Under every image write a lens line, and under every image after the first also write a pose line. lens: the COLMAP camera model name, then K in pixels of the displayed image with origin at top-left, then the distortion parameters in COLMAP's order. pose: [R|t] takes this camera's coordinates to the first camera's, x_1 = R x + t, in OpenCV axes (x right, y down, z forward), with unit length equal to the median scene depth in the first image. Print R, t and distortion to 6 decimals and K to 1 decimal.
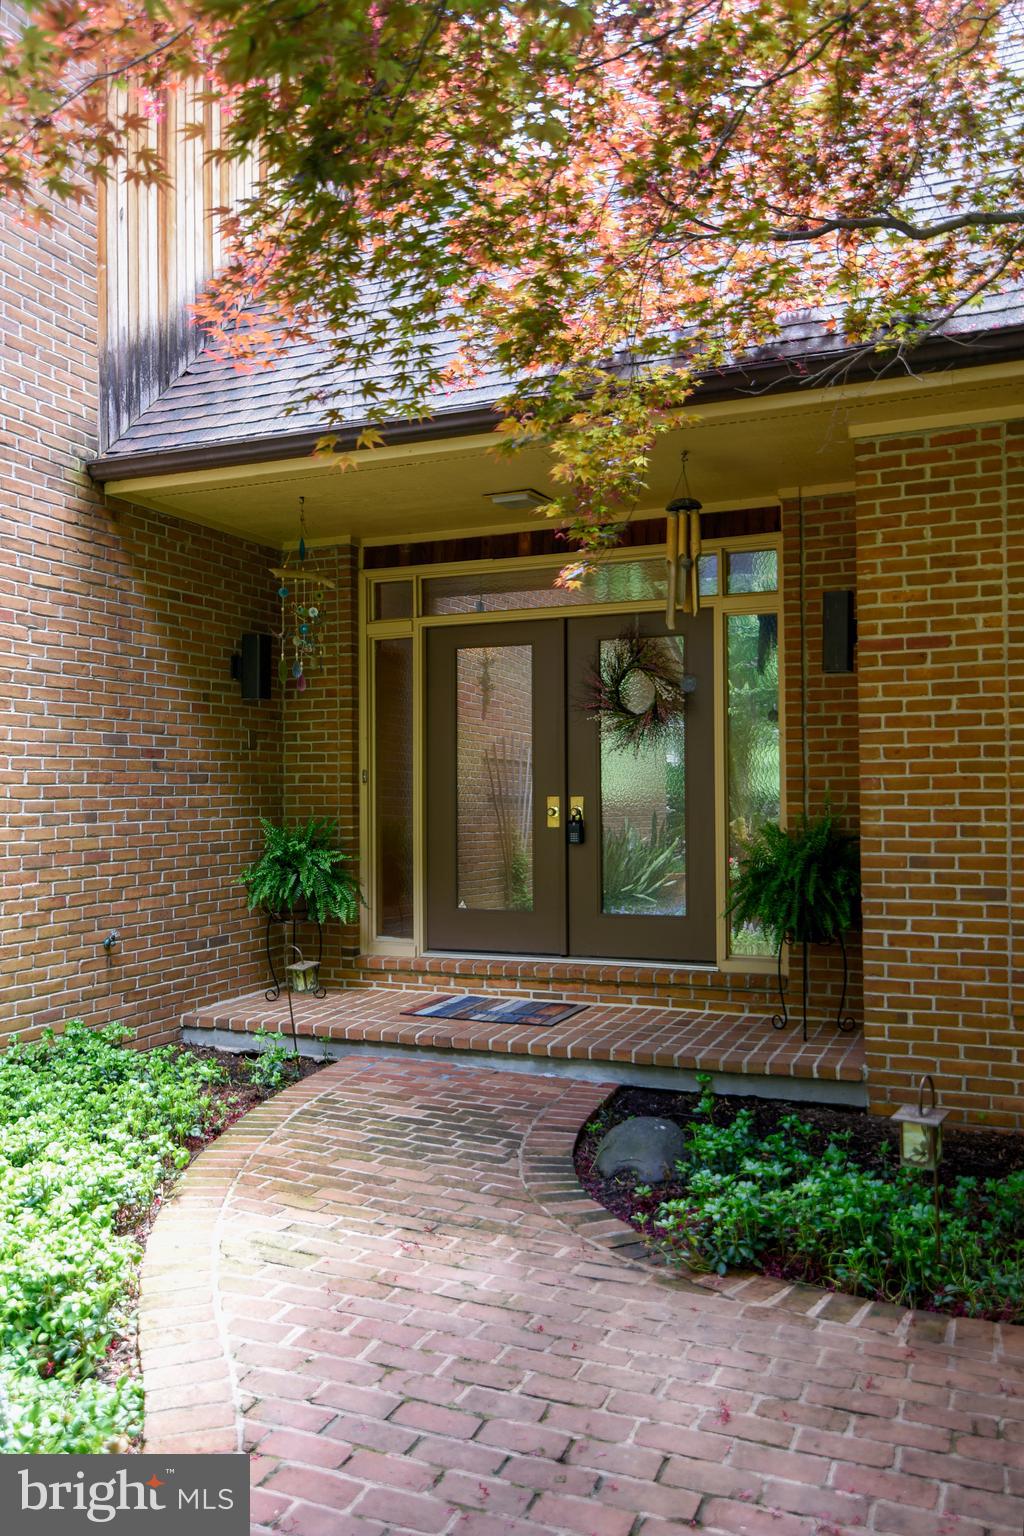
lens RADIAL K [[1225.1, 0, 504.7], [0, 1225.1, 764.2], [0, 0, 1]] dist [-0.009769, 0.004981]
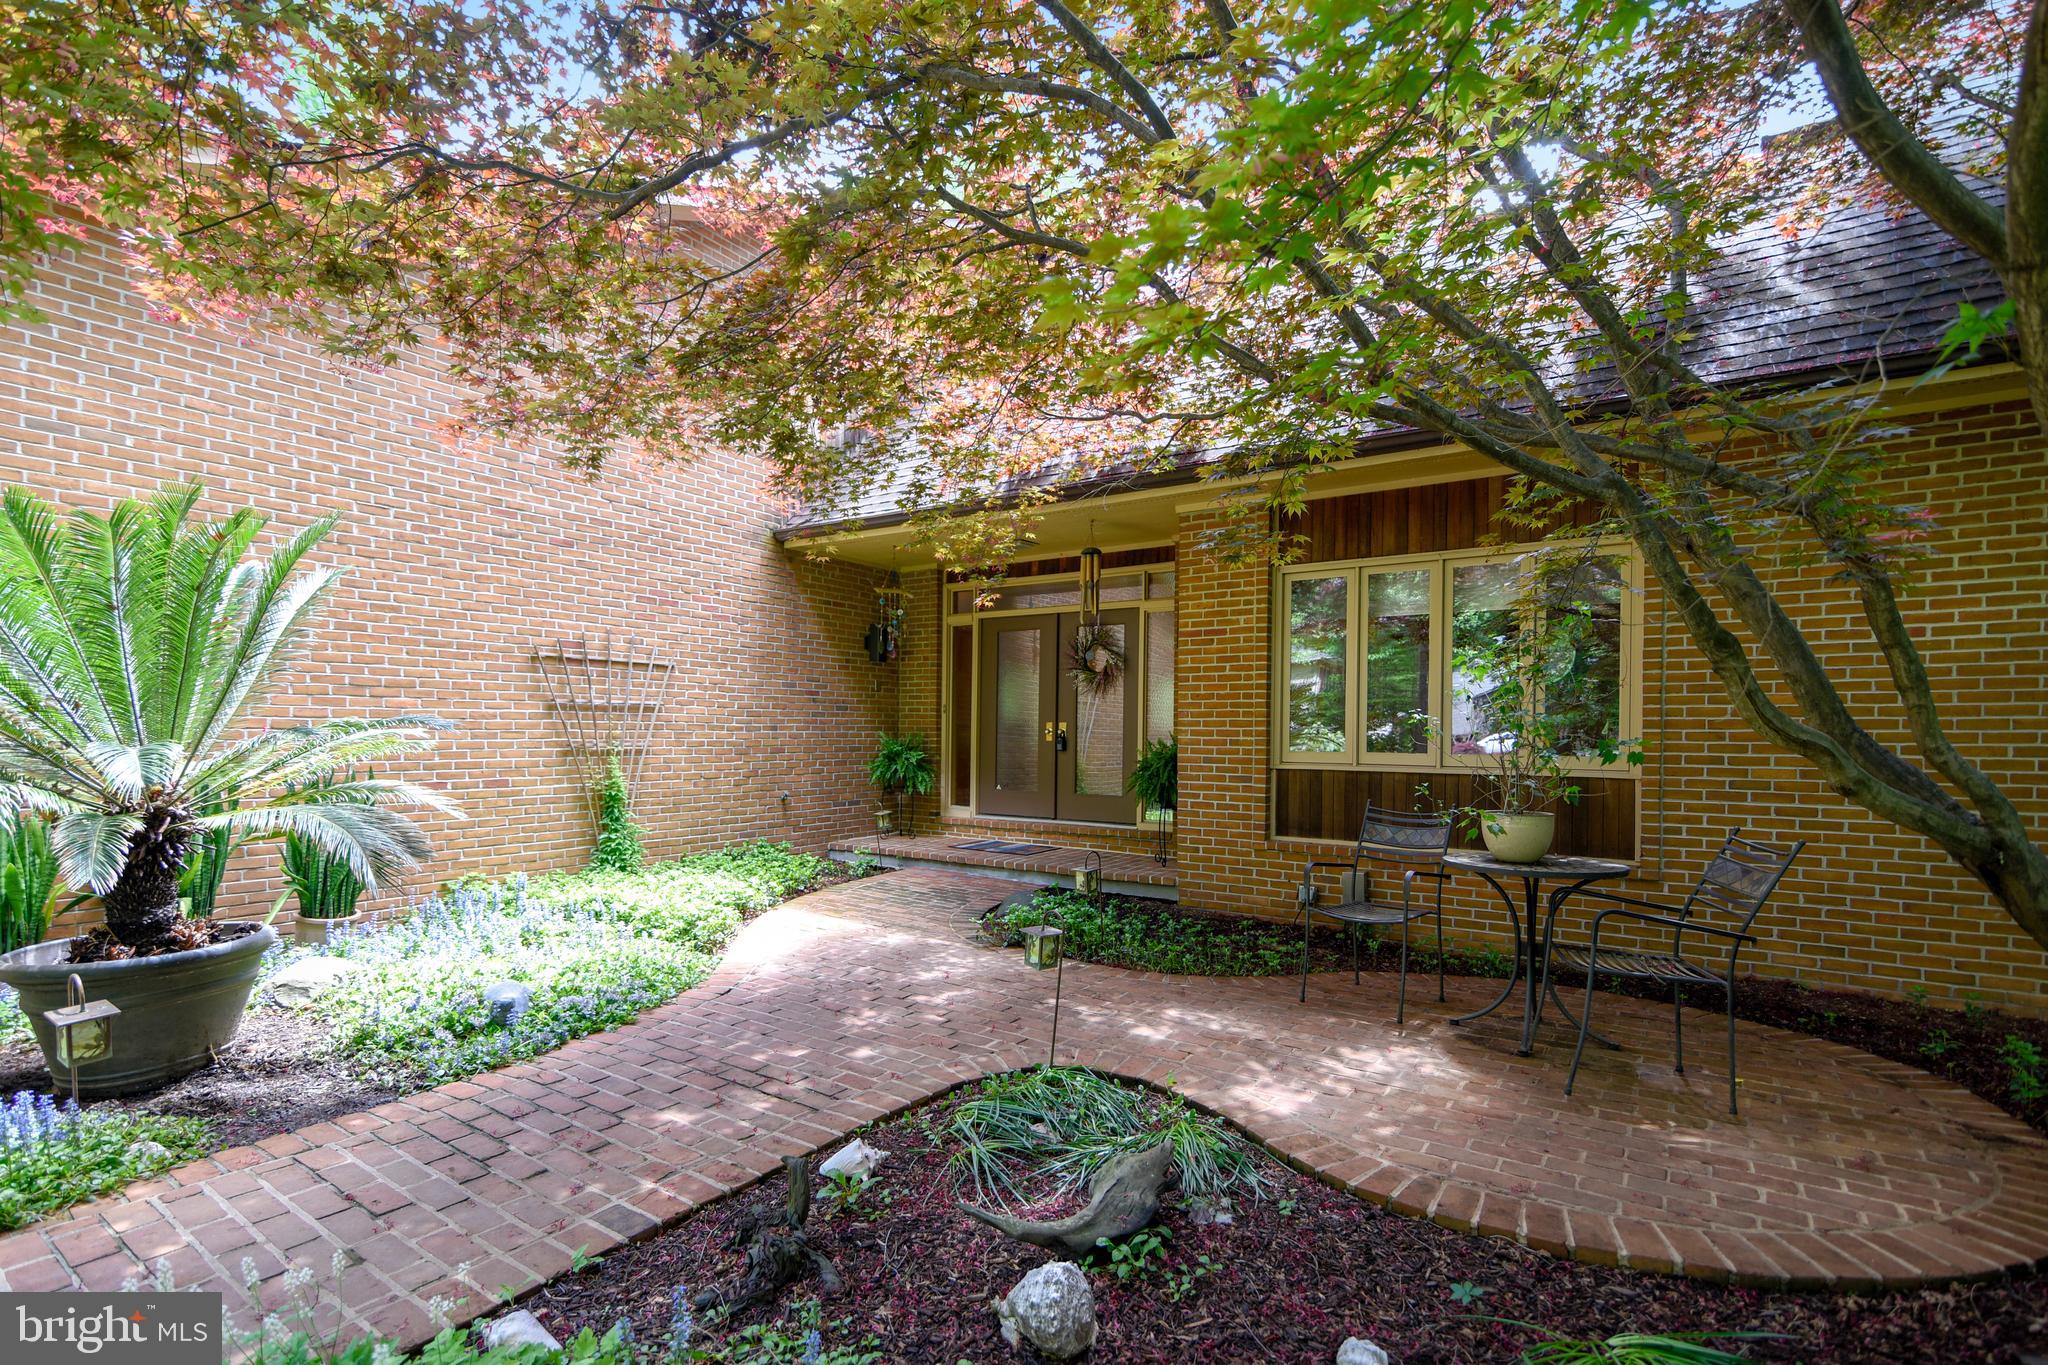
lens RADIAL K [[955.6, 0, 994.5], [0, 955.6, 723.6], [0, 0, 1]] dist [0.001253, 0.000512]
pose [[0.979540, 0.016981, -0.200533, 0.241419], [-0.013524, 0.999736, 0.018595, 0.005957], [0.200796, -0.015502, 0.979510, -0.290984]]
